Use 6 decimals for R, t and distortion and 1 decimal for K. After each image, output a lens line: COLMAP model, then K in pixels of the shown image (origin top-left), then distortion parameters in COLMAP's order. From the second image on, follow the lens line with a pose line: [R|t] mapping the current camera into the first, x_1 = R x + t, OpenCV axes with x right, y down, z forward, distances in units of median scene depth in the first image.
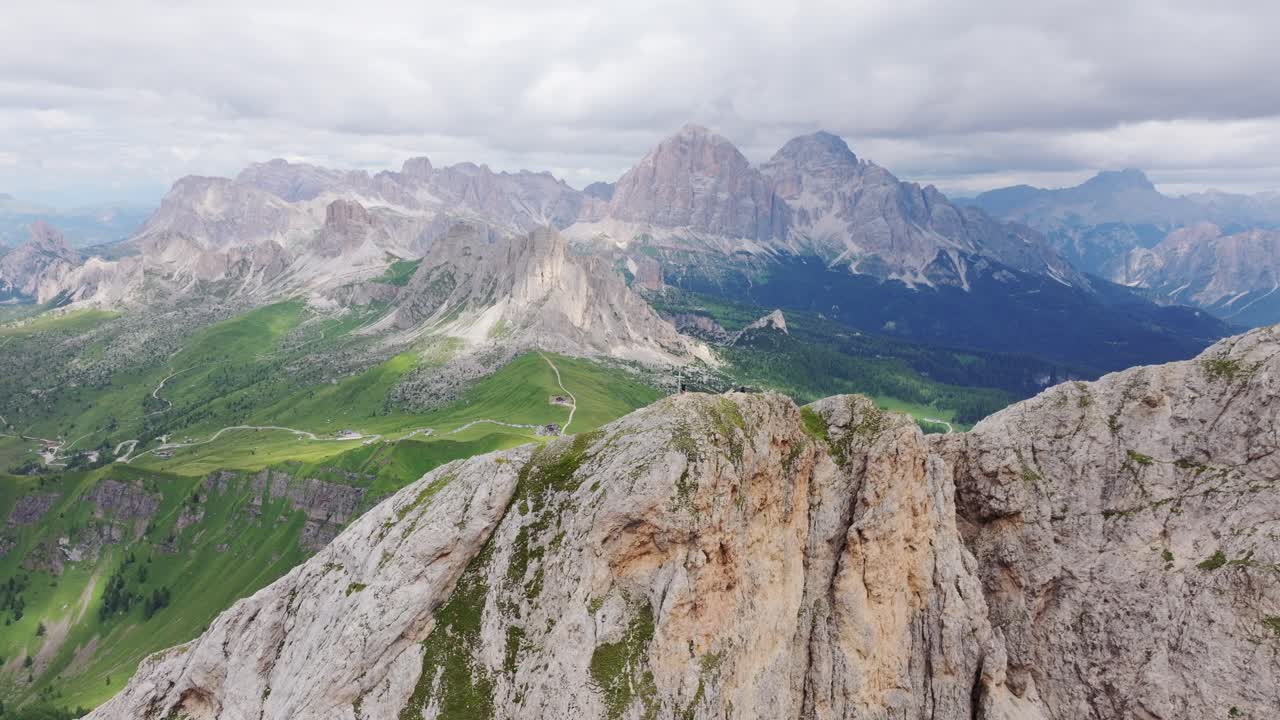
lens RADIAL K [[872.1, 0, 640.0], [0, 872.1, 360.0], [0, 0, 1]] dist [0.001782, 0.037559]
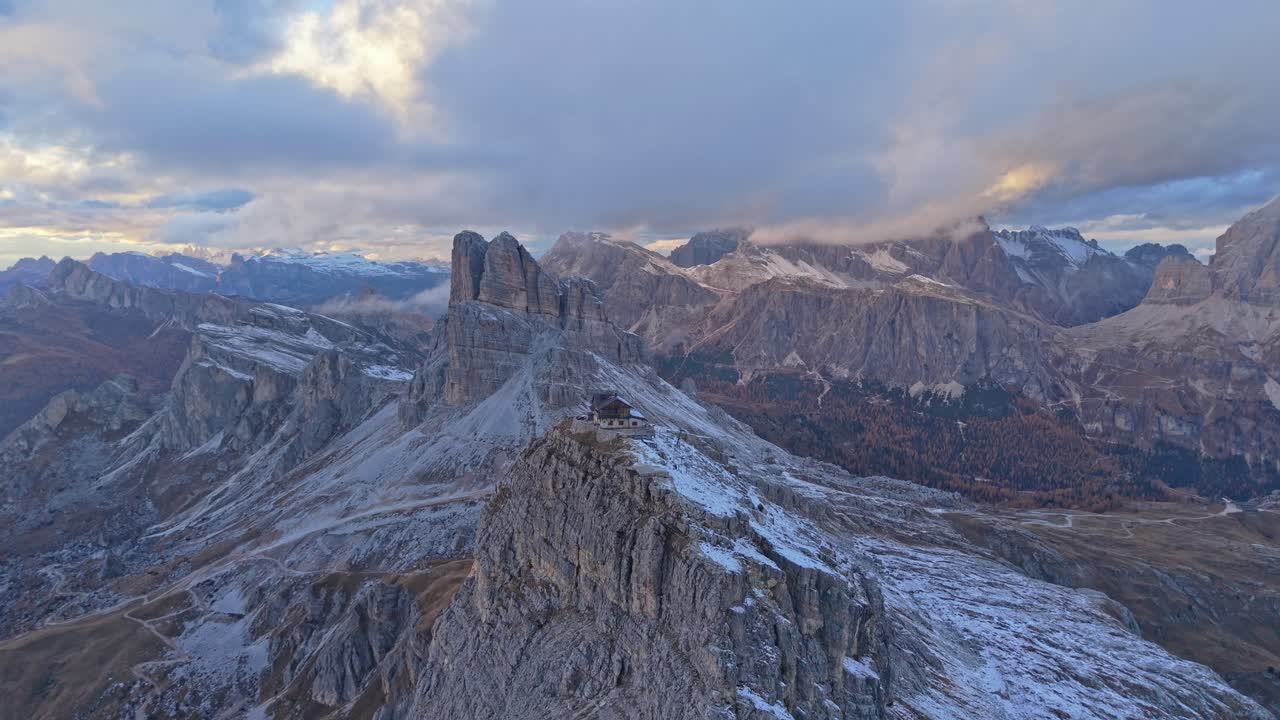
lens RADIAL K [[872.1, 0, 640.0], [0, 872.1, 360.0], [0, 0, 1]] dist [0.001782, 0.037559]
pose [[0.859280, 0.059798, -0.507998, -0.064822], [-0.100675, 0.993488, -0.053345, -0.060520], [0.501500, 0.096980, 0.859705, 0.361815]]
